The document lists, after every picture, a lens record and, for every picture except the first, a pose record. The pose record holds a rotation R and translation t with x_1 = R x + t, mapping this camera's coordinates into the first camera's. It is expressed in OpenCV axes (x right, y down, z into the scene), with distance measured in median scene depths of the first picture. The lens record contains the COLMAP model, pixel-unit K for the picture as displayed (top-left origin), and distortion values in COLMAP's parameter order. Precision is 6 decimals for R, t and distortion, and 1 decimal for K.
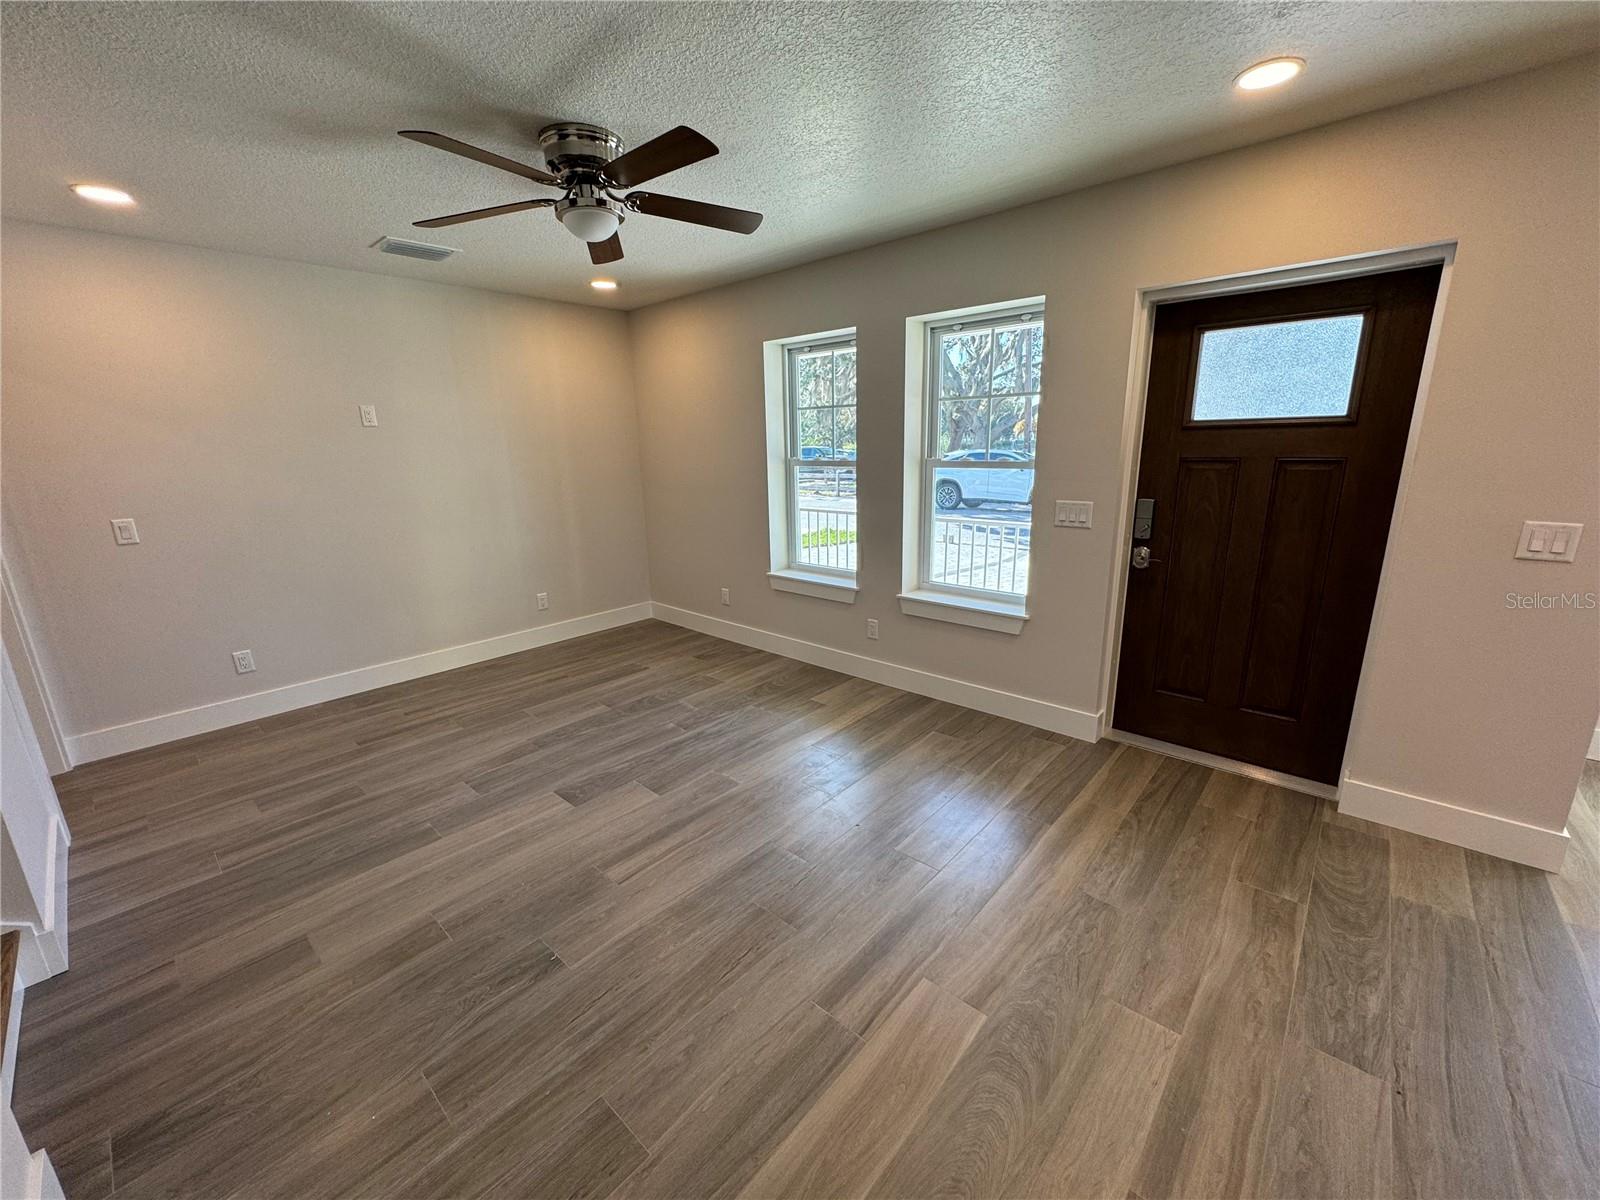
lens RADIAL K [[637.6, 0, 804.5], [0, 637.6, 598.4], [0, 0, 1]] dist [-0.003102, 0.000140]
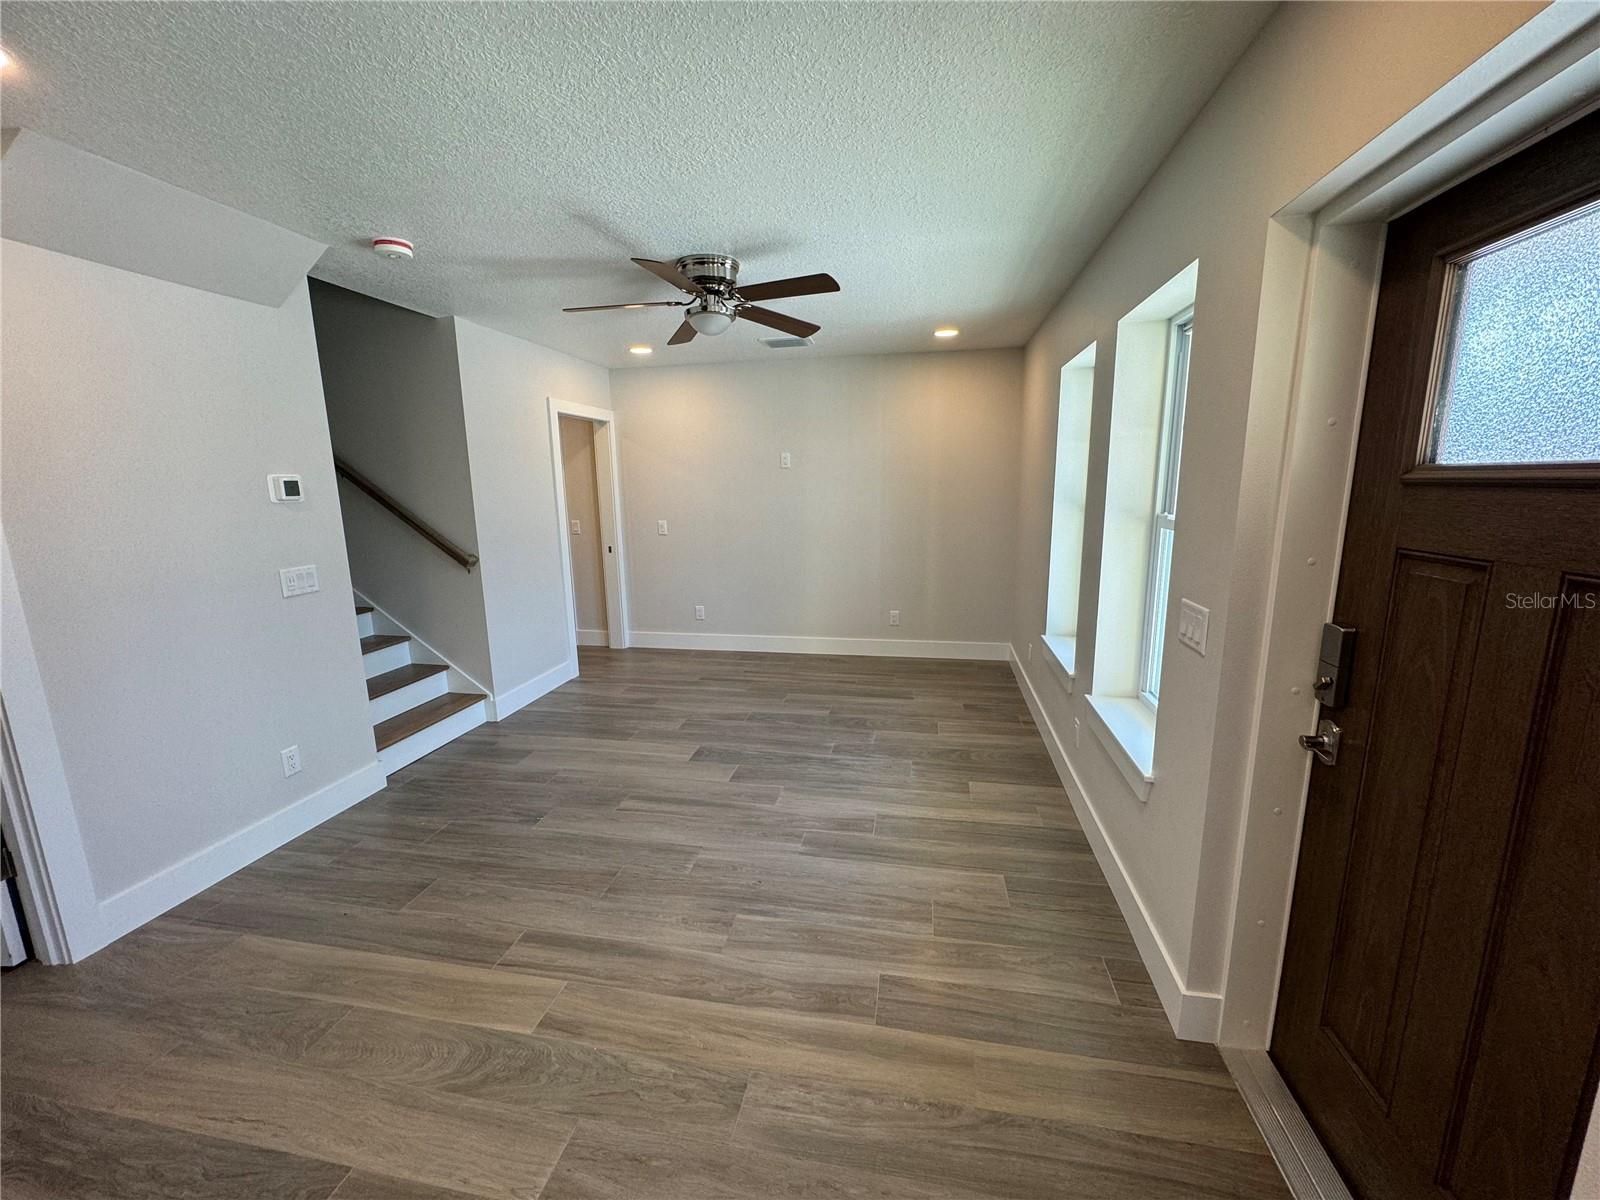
lens RADIAL K [[637.6, 0, 799.4], [0, 637.6, 602.0], [0, 0, 1]] dist [-0.003102, 0.000140]
pose [[0.514269, 0.175722, -0.839434, 0.746496], [-0.202342, 0.976013, 0.080351, -0.133739], [0.833418, 0.128530, 0.537489, 0.407810]]
